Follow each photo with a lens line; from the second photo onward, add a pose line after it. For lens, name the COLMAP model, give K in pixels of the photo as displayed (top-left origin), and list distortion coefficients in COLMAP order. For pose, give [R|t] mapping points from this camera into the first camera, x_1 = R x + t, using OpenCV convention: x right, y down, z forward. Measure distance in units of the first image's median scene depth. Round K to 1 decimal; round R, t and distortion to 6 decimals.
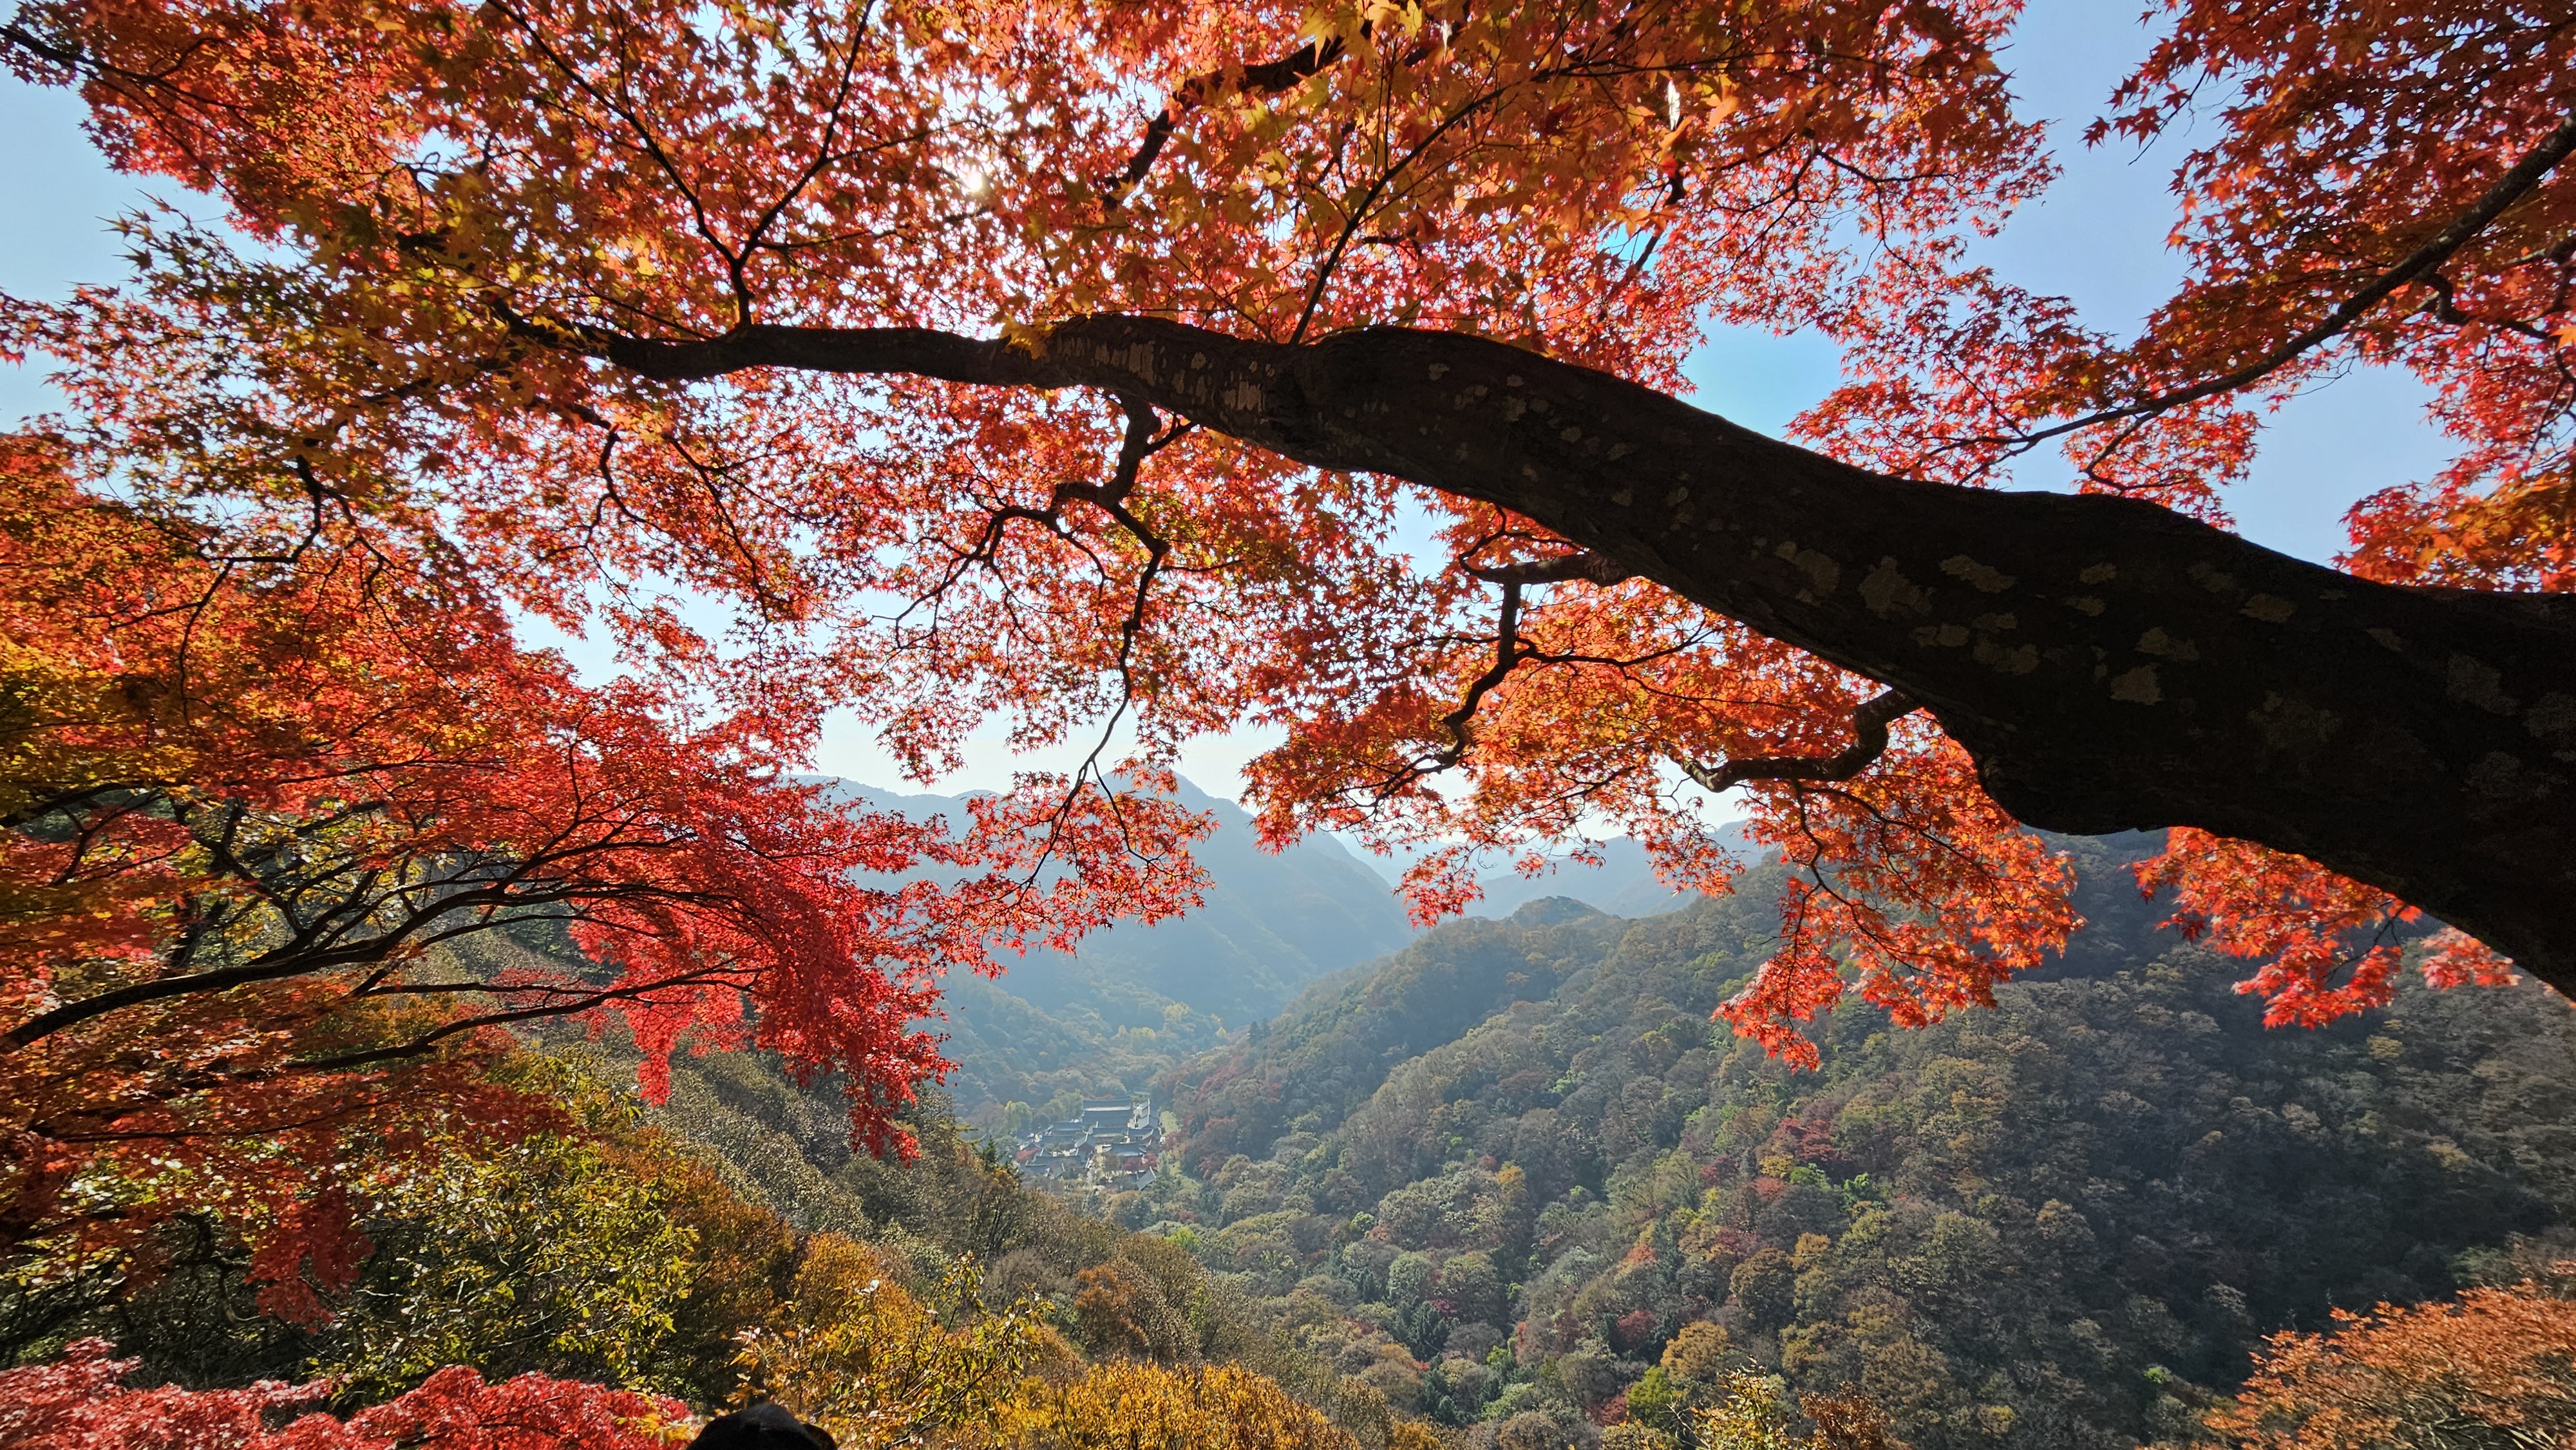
lens RADIAL K [[1072.4, 0, 1260.7], [0, 1072.4, 727.5], [0, 0, 1]] dist [0.006754, -0.003603]
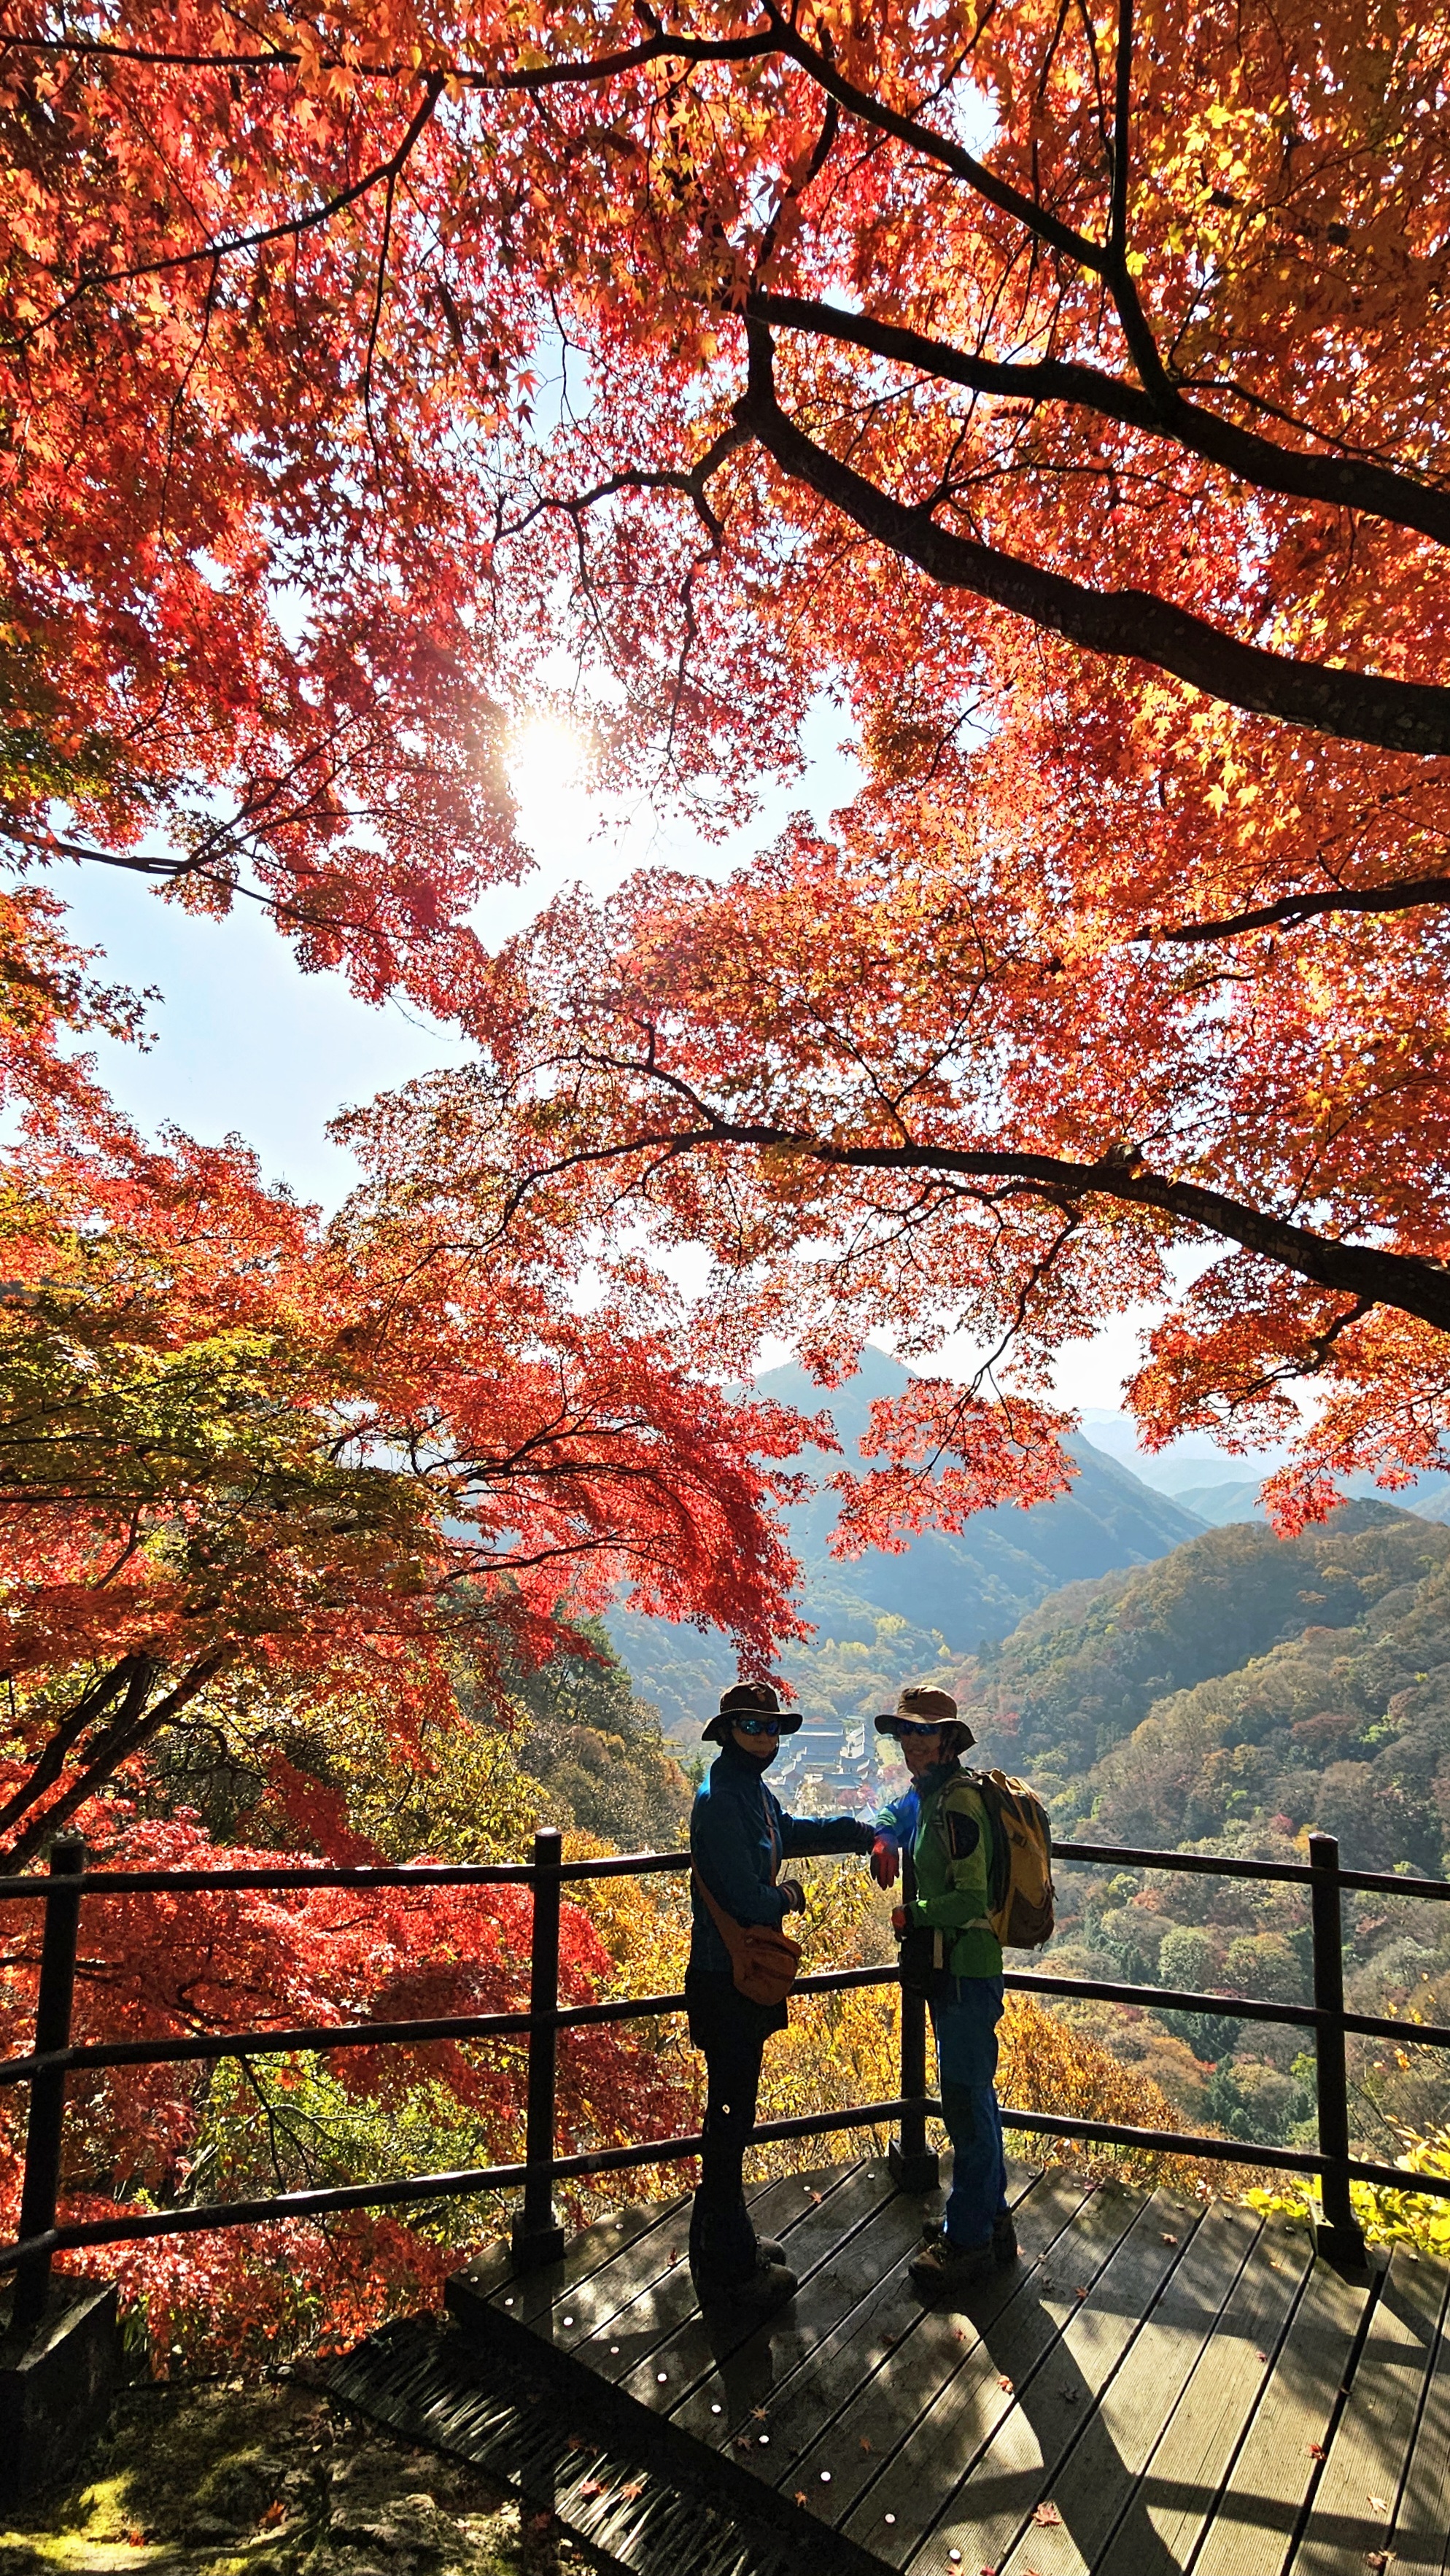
lens RADIAL K [[1194.7, 0, 707.4], [0, 1194.7, 1254.1], [0, 0, 1]] dist [-0.002932, -0.001132]
pose [[0.974676, -0.032981, -0.221176, -0.145588], [0.023858, 0.998756, -0.043793, -0.044190], [0.222345, 0.037408, 0.974250, -0.386825]]
